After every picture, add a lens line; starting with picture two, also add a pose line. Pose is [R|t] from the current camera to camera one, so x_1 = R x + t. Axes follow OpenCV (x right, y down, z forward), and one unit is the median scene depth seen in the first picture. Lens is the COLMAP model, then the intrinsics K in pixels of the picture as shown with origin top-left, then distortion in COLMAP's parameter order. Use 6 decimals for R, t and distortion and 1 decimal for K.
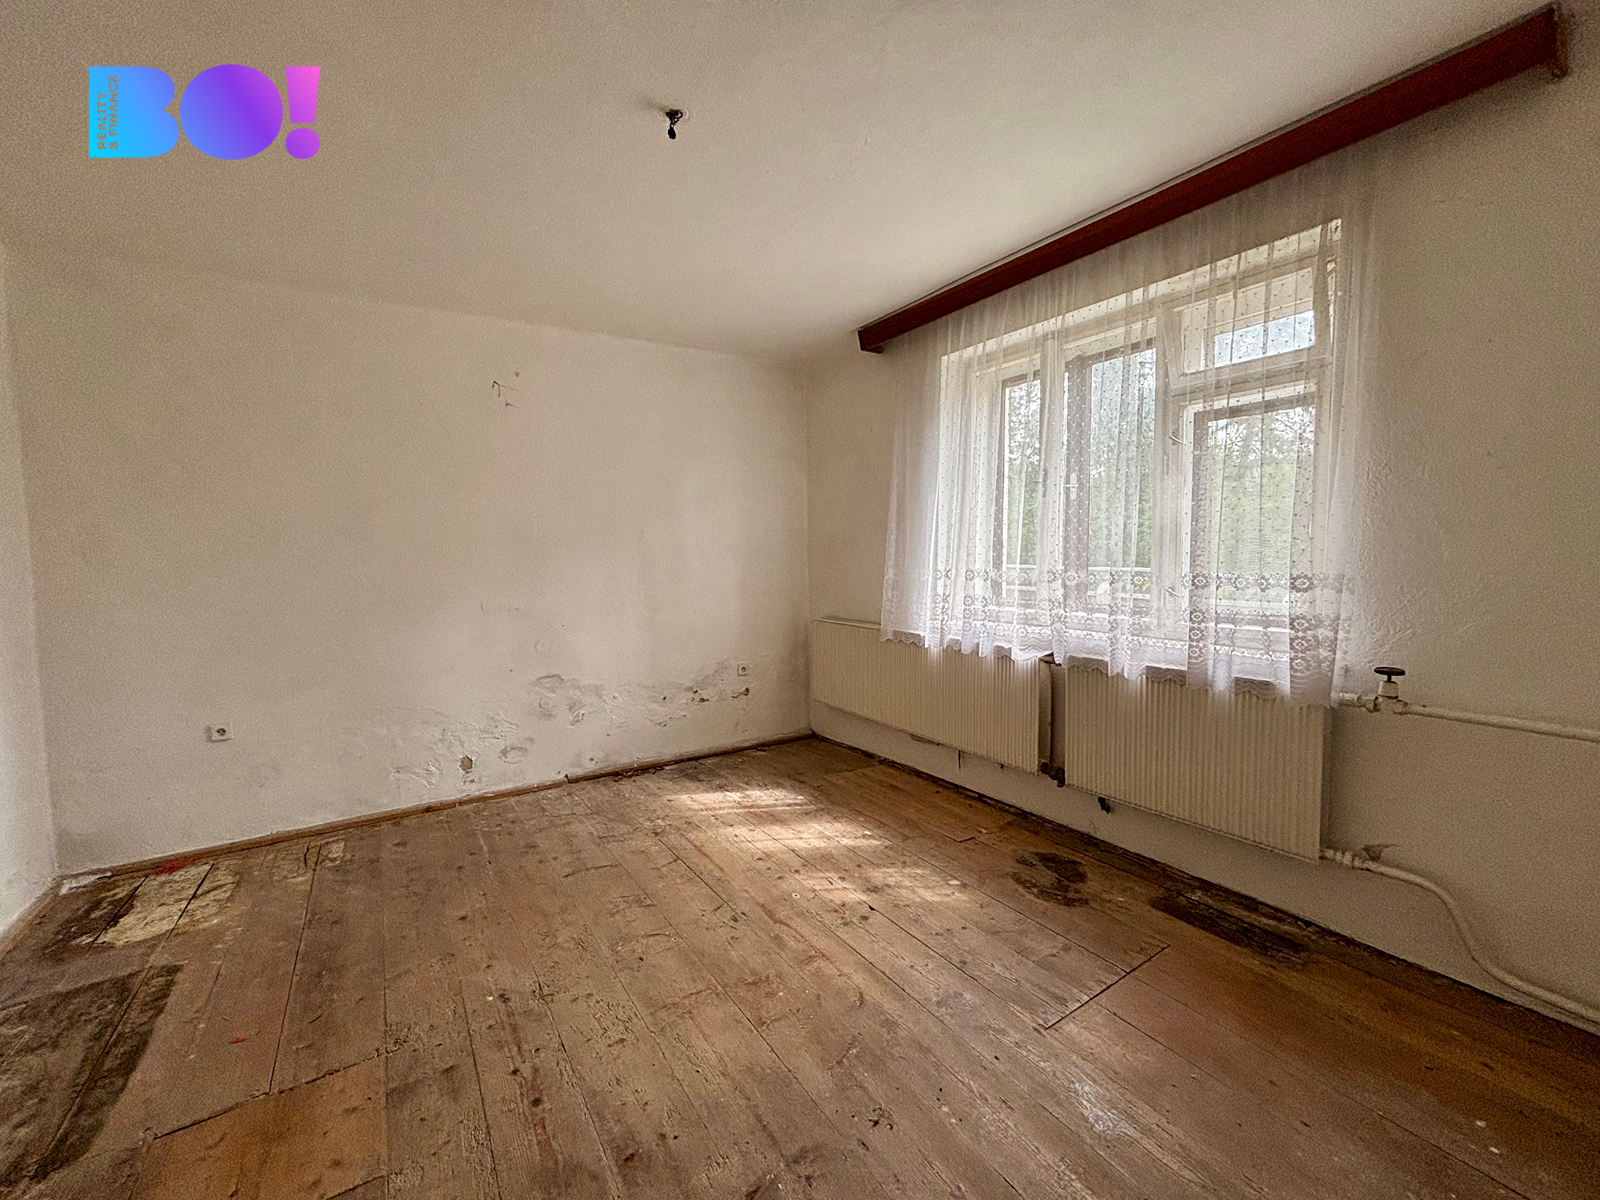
lens RADIAL K [[643.2, 0, 801.6], [0, 643.2, 599.3], [0, 0, 1]] dist [-0.001826, 0.000296]
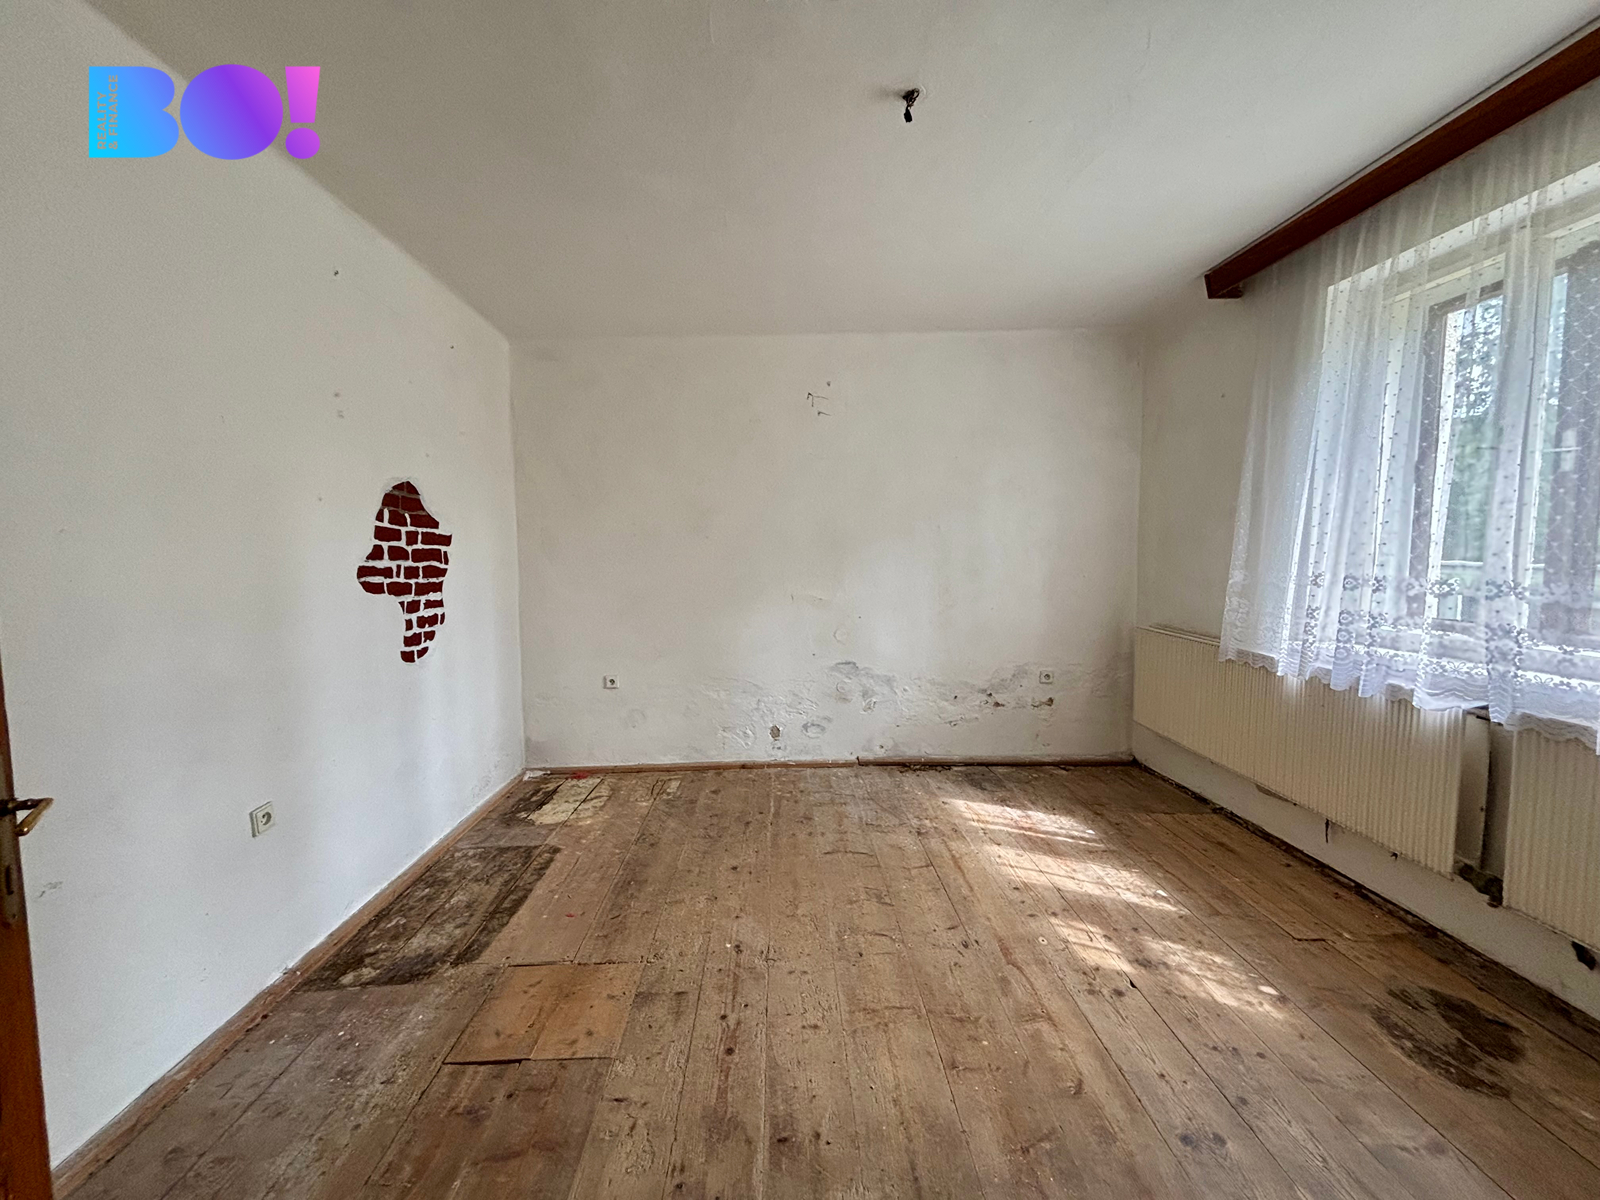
lens RADIAL K [[643.2, 0, 800.1], [0, 643.2, 599.5], [0, 0, 1]] dist [-0.001826, 0.000296]
pose [[0.855248, 0.047631, -0.516025, 0.117811], [-0.040070, 0.998864, 0.025787, -0.015011], [0.516667, -0.001377, 0.856185, 0.059797]]
